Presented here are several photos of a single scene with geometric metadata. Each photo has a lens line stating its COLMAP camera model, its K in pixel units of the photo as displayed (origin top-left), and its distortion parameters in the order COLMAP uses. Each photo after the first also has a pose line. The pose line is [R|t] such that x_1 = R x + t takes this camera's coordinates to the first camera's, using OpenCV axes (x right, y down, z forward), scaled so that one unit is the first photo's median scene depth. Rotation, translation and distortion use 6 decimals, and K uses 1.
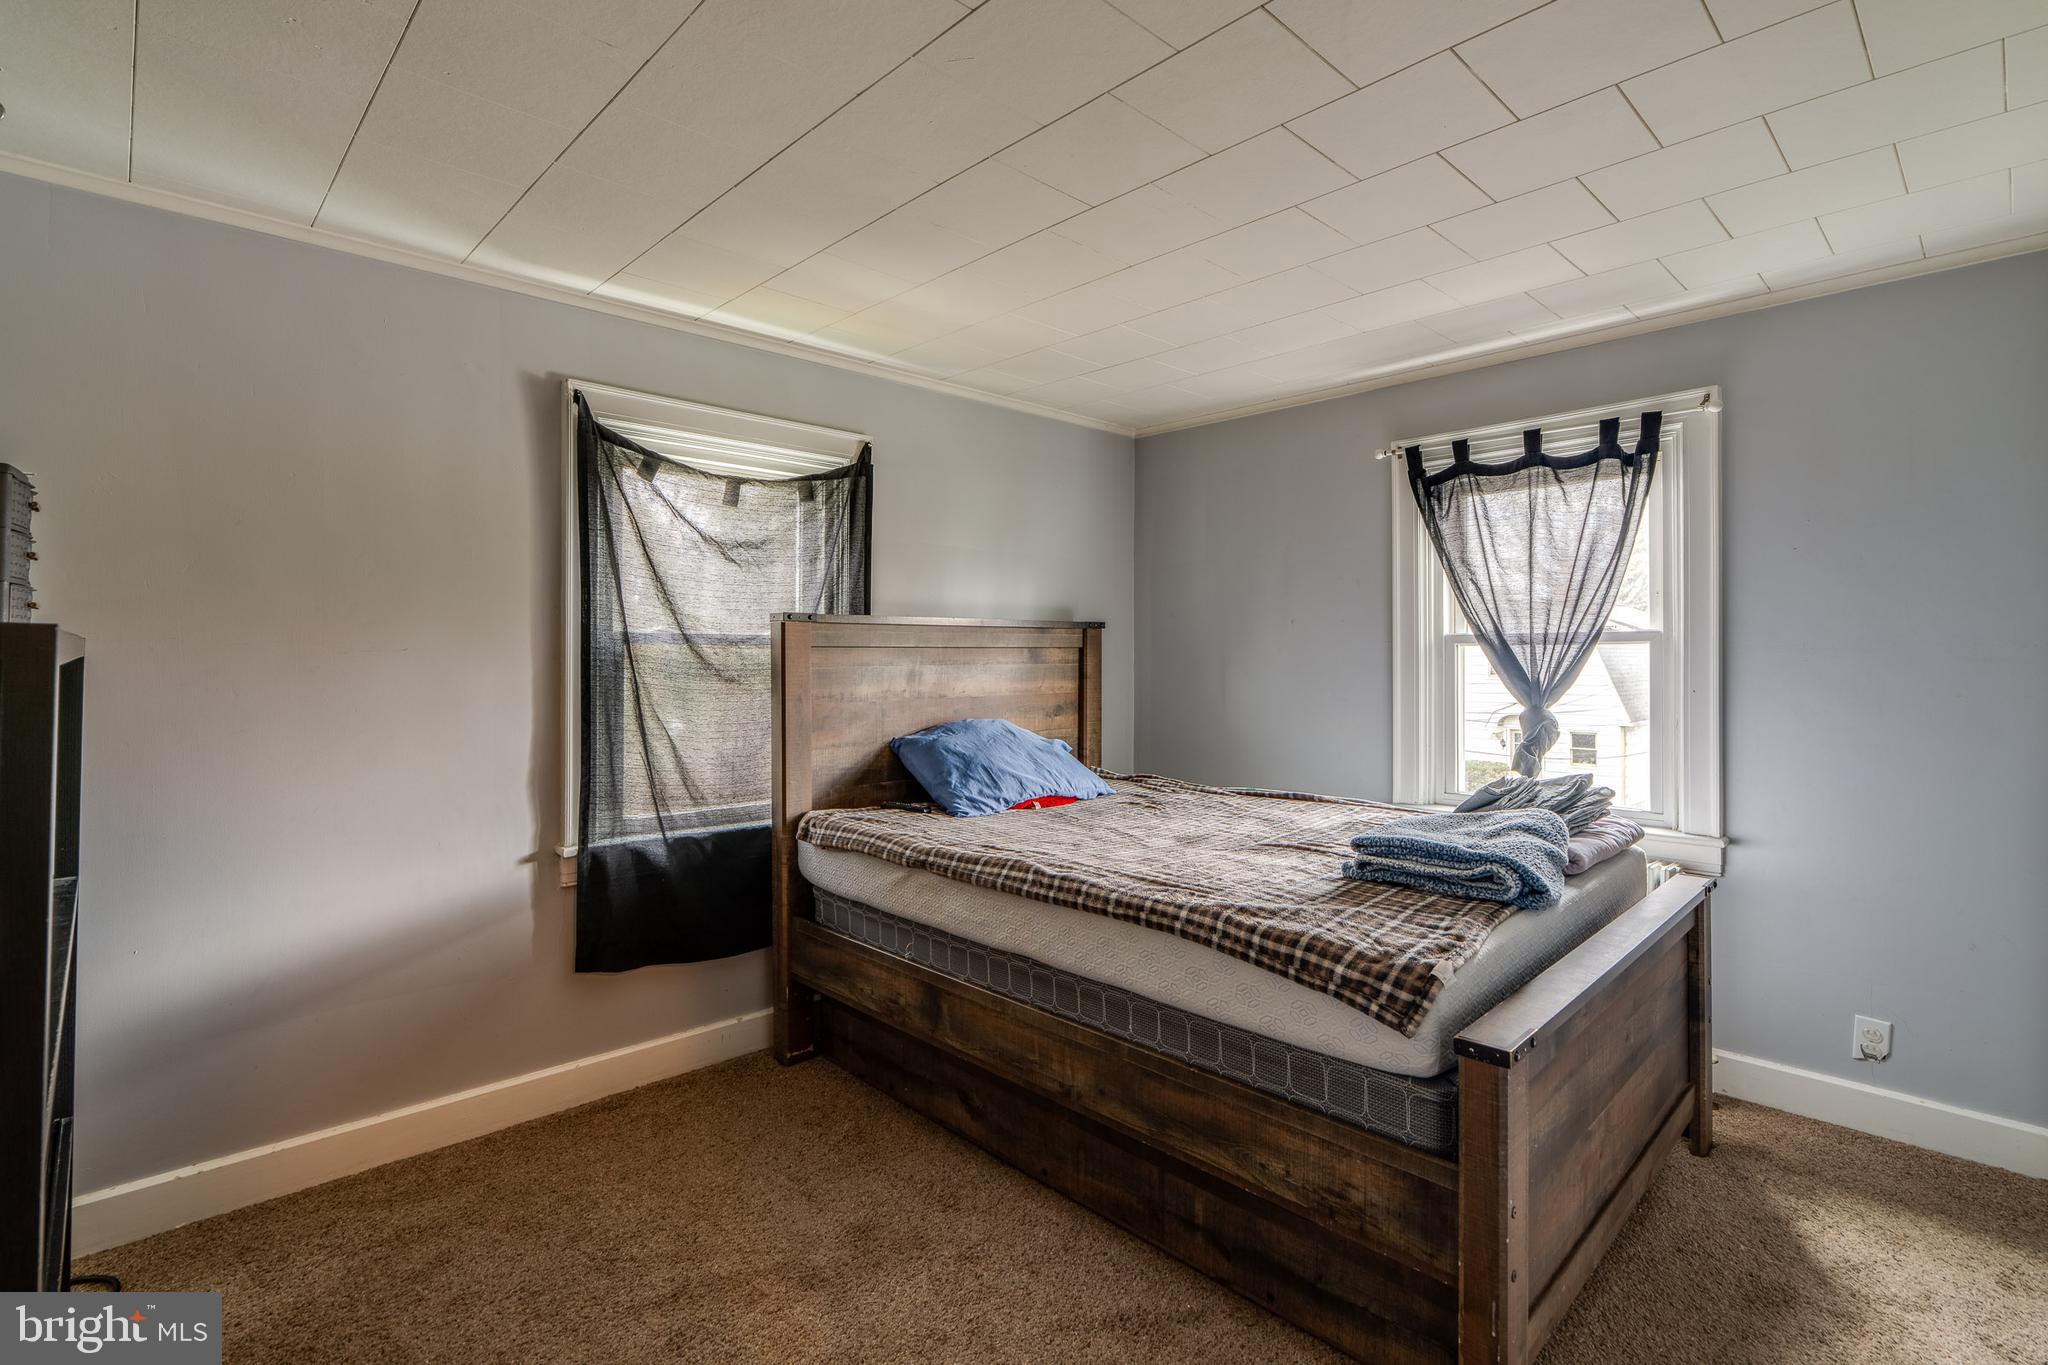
lens RADIAL K [[962.0, 0, 1025.8], [0, 962.0, 649.9], [0, 0, 1]] dist [-0.003464, -0.000061]
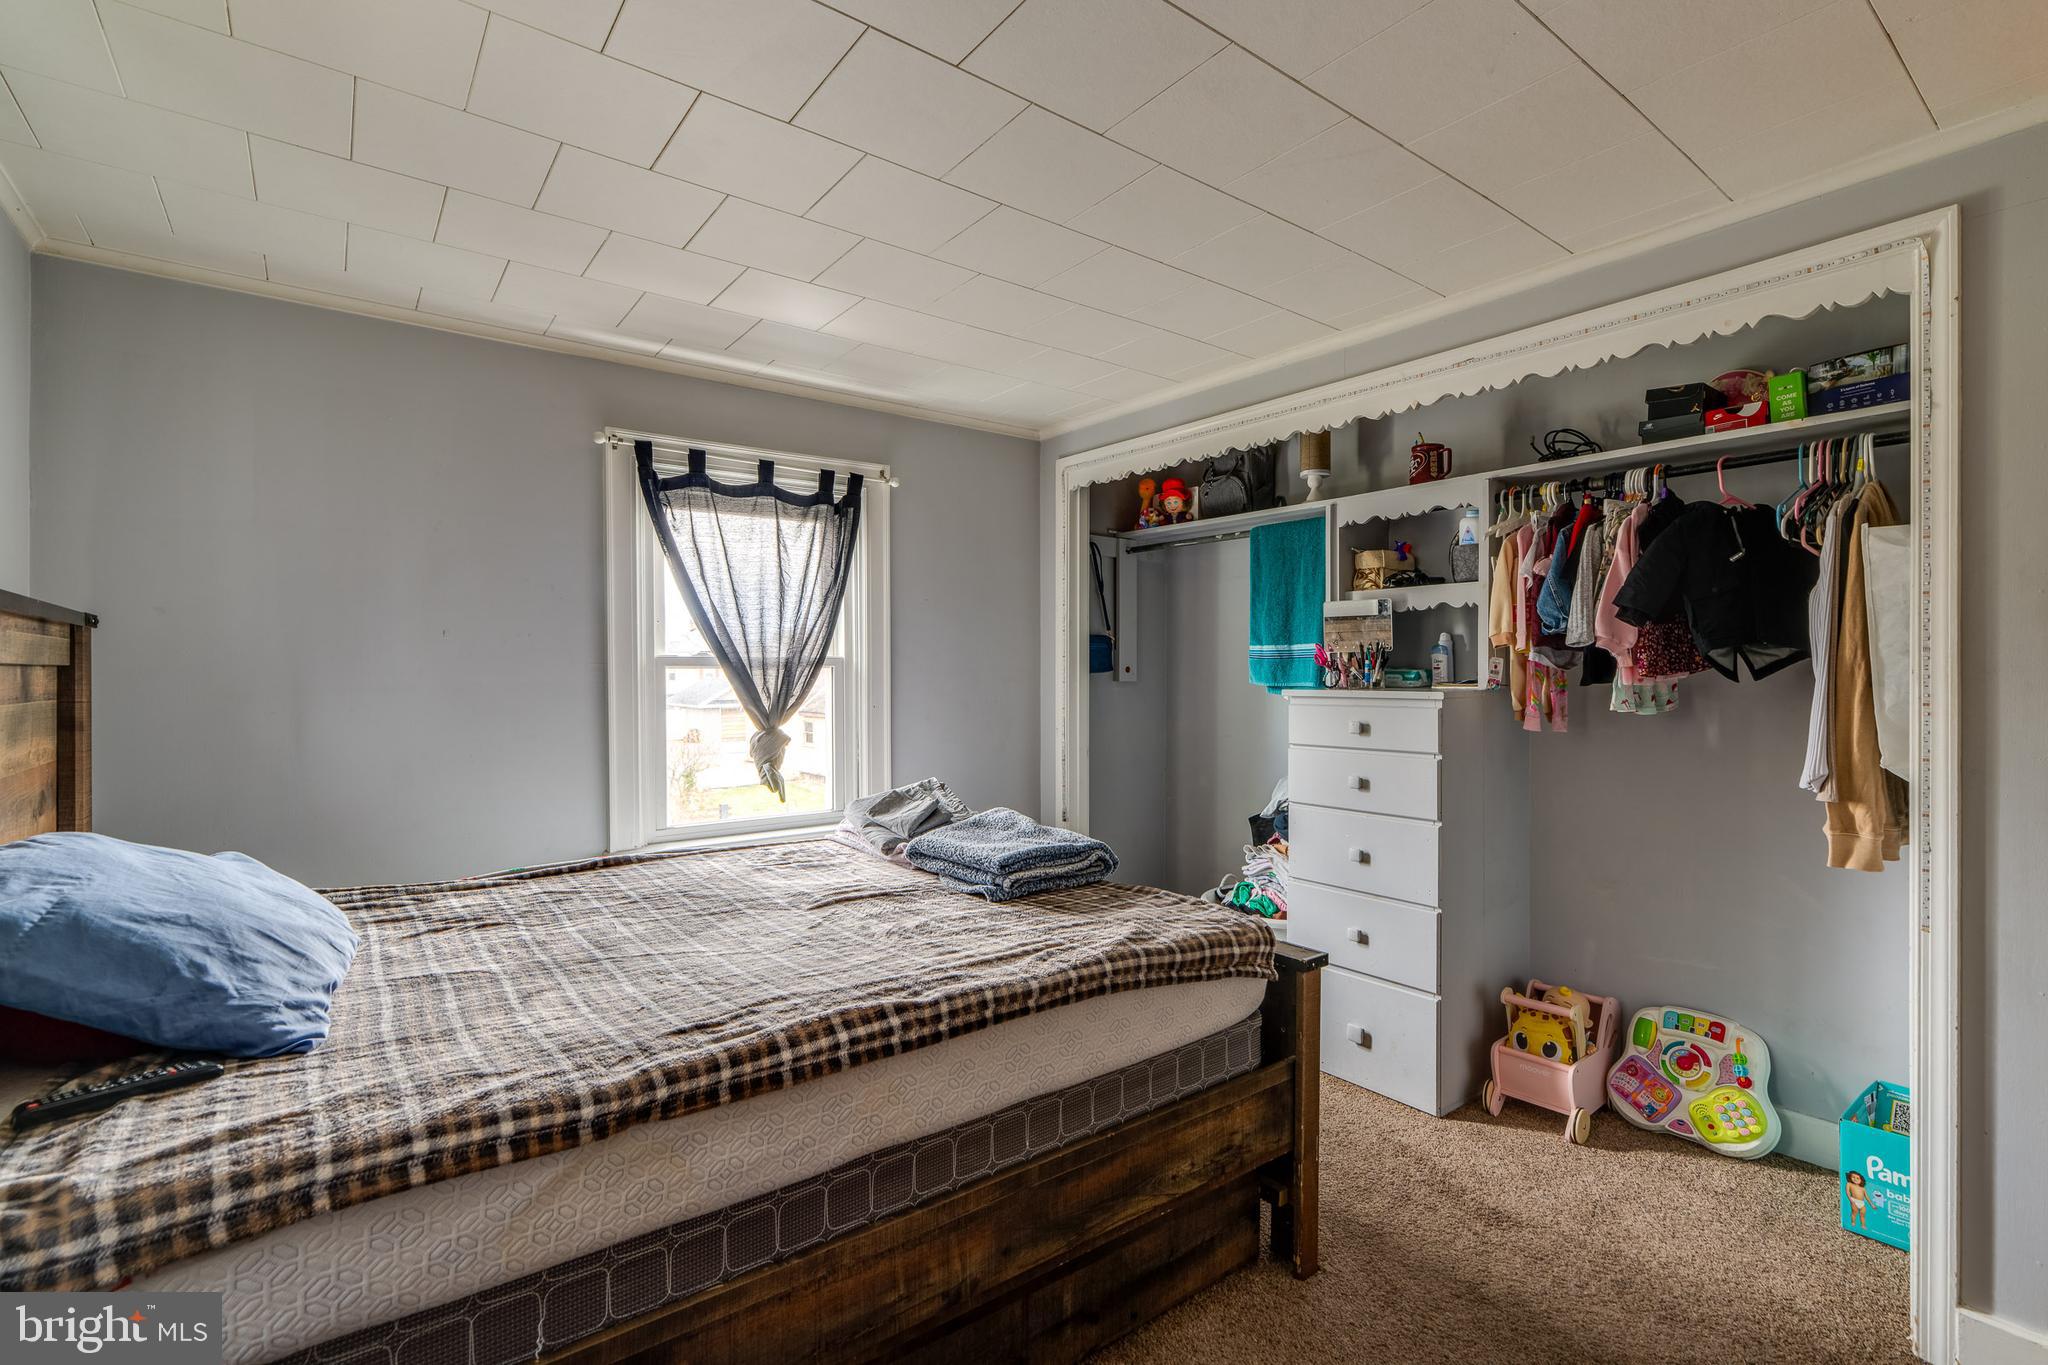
lens RADIAL K [[930.5, 0, 1019.2], [0, 930.5, 686.2], [0, 0, 1]] dist [-0.002076, 0.000248]
pose [[0.124817, -0.010074, 0.992129, -0.474118], [-0.001271, 0.999946, 0.010314, 0.003371], [-0.992179, -0.002549, 0.124797, 0.659982]]
